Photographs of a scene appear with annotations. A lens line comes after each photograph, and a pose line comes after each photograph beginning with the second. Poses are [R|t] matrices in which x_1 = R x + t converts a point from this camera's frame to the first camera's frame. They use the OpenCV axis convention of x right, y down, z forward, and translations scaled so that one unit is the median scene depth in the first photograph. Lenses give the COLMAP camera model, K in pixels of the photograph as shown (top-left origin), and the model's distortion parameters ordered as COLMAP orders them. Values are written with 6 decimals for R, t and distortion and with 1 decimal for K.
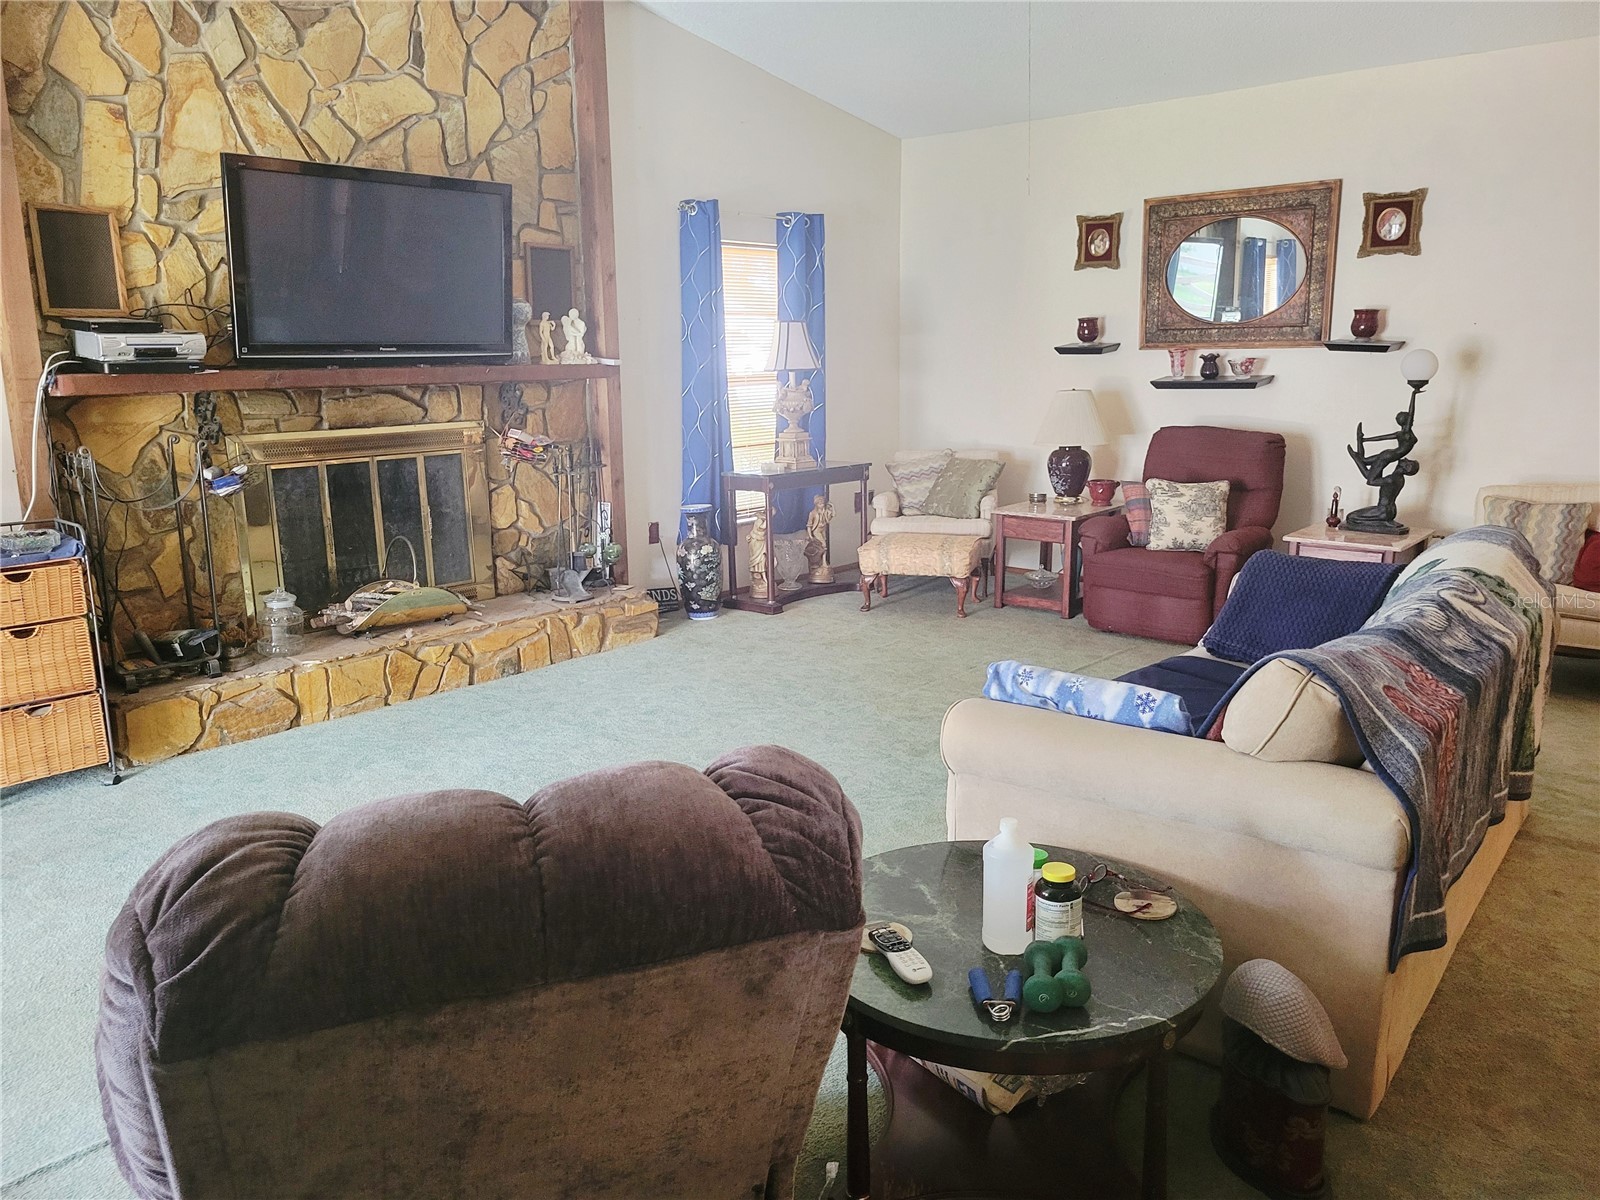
lens RADIAL K [[1205.9, 0, 799.0], [0, 1205.9, 595.0], [0, 0, 1]] dist [0.051176, -0.042154]
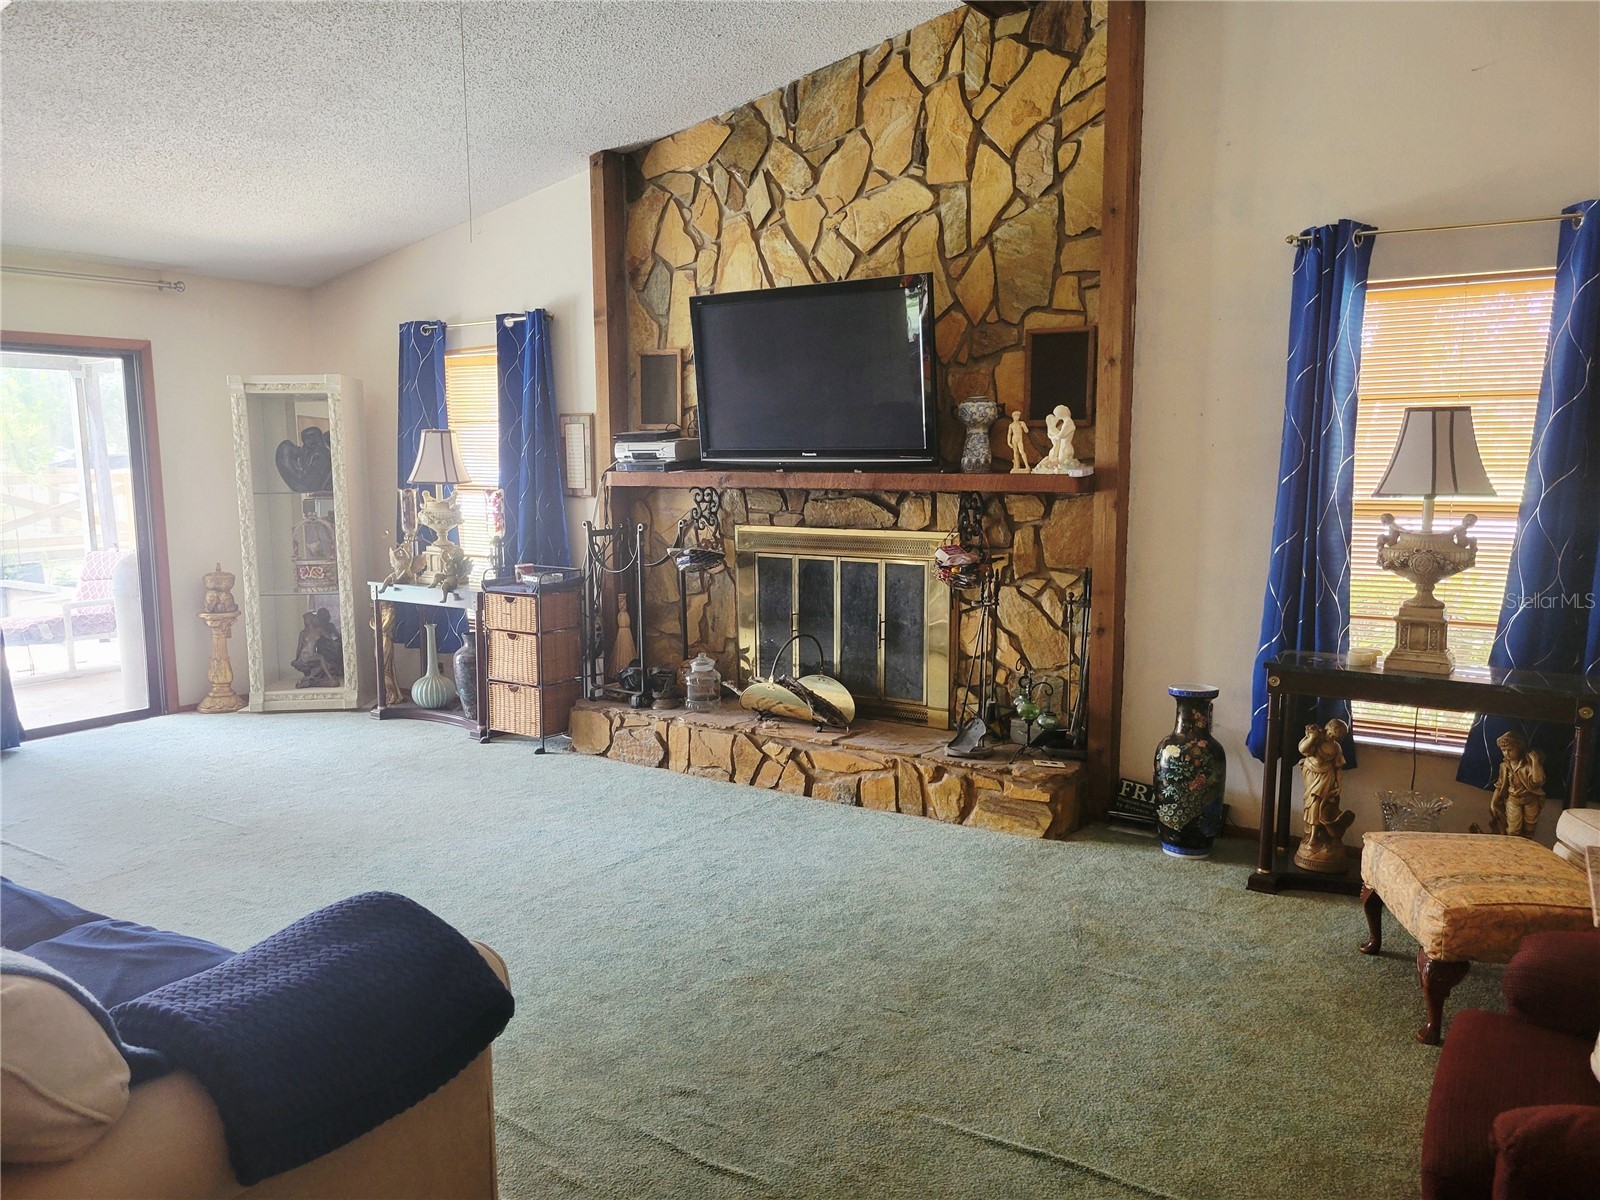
lens RADIAL K [[1205.9, 0, 789.5], [0, 1205.9, 609.0], [0, 0, 1]] dist [0.051176, -0.042154]
pose [[0.124688, 0.136920, -0.982703, 0.659293], [-0.199929, 0.973584, 0.110282, -0.176212], [0.971844, 0.182720, 0.148769, 0.817054]]
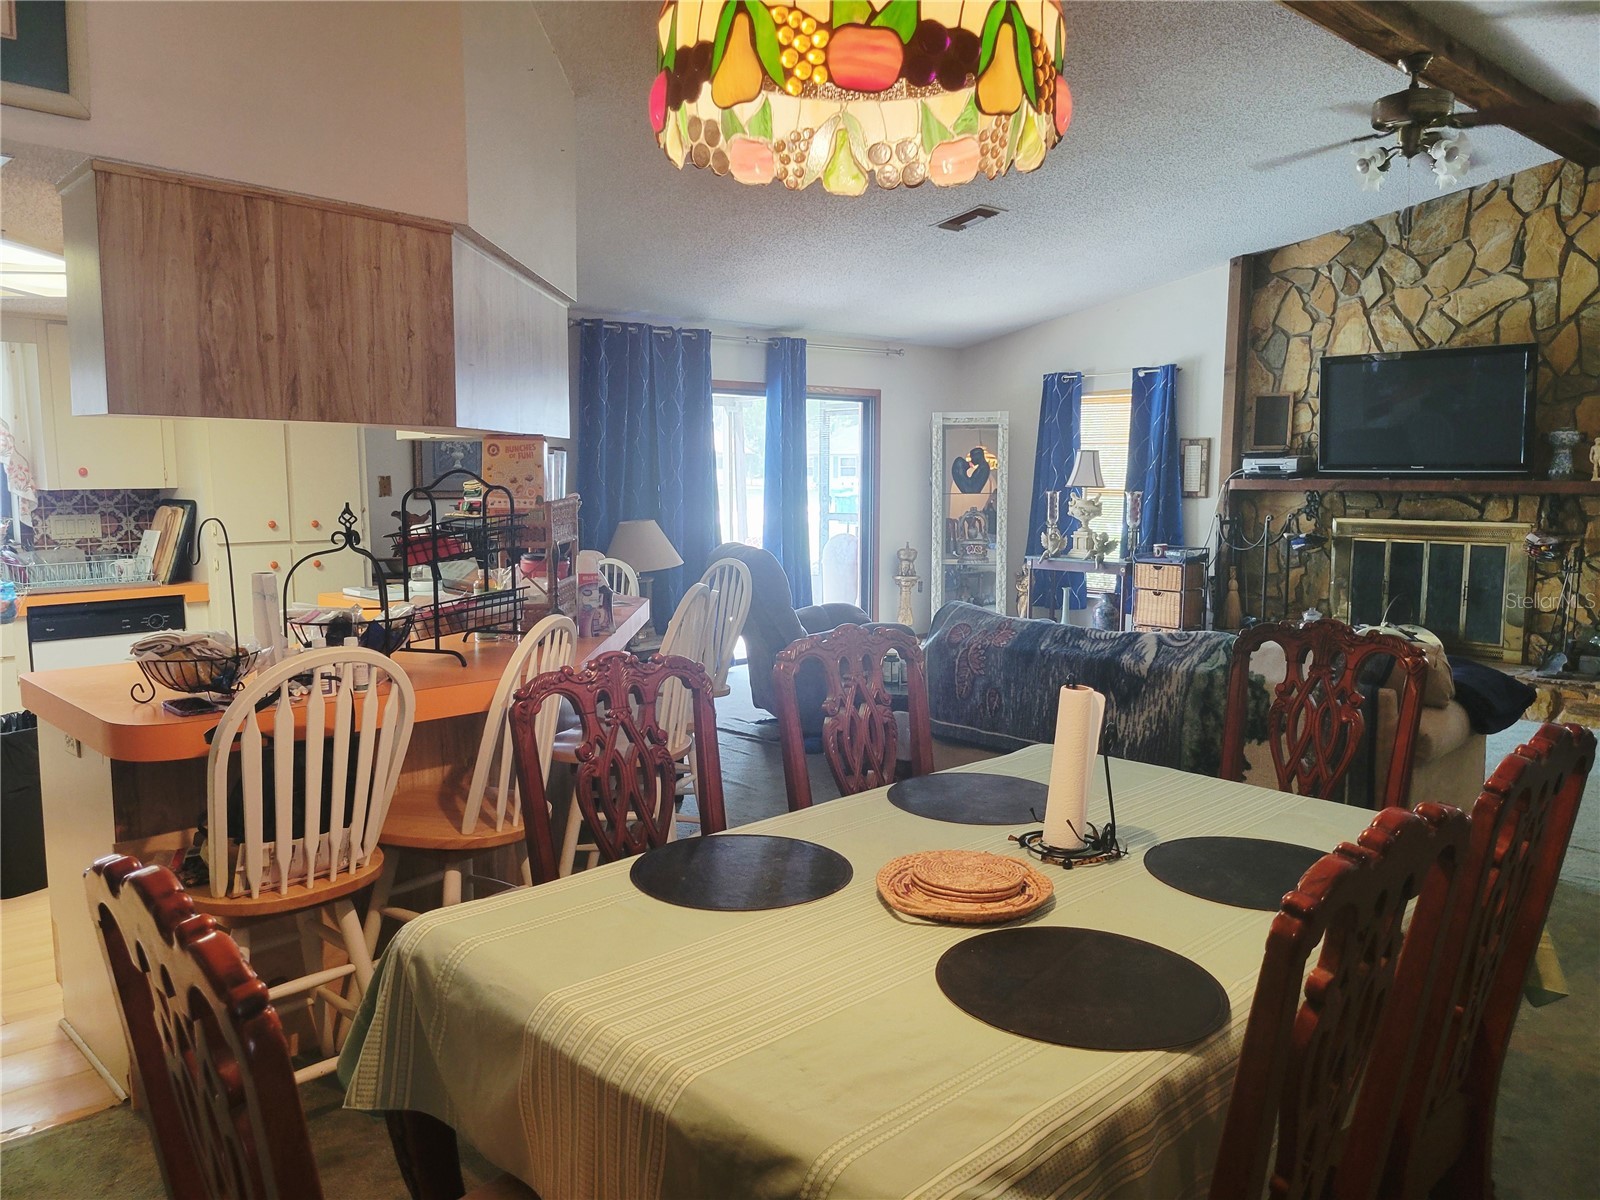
lens RADIAL K [[1205.9, 0, 785.8], [0, 1205.9, 606.9], [0, 0, 1]] dist [0.051176, -0.042154]
pose [[-0.096240, 0.124379, -0.987556, 1.167946], [-0.204883, 0.968440, 0.141938, -0.086944], [0.974044, 0.215993, -0.067720, 0.371511]]
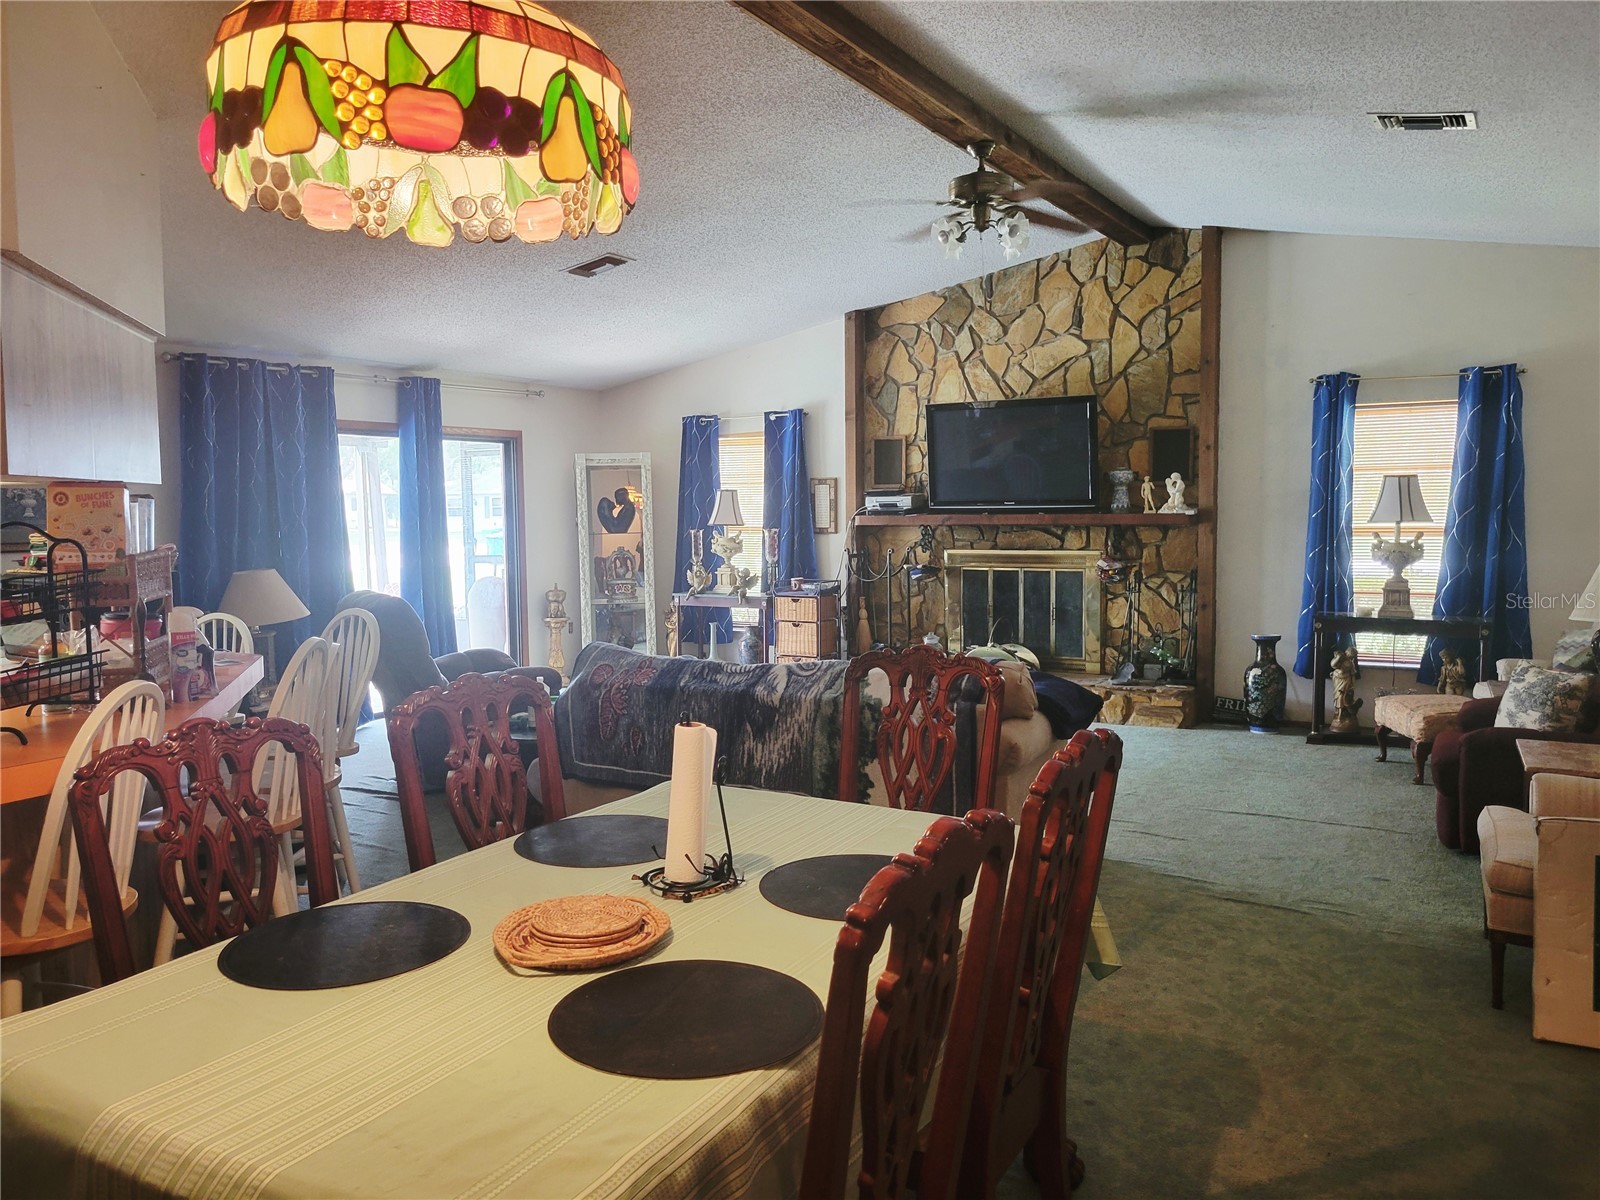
lens RADIAL K [[1205.9, 0, 790.0], [0, 1205.9, 590.8], [0, 0, 1]] dist [0.051176, -0.042154]
pose [[0.185623, 0.079023, -0.979438, 1.176287], [-0.191024, 0.980647, 0.042918, -0.094467], [0.963874, 0.179130, 0.197126, 0.390113]]
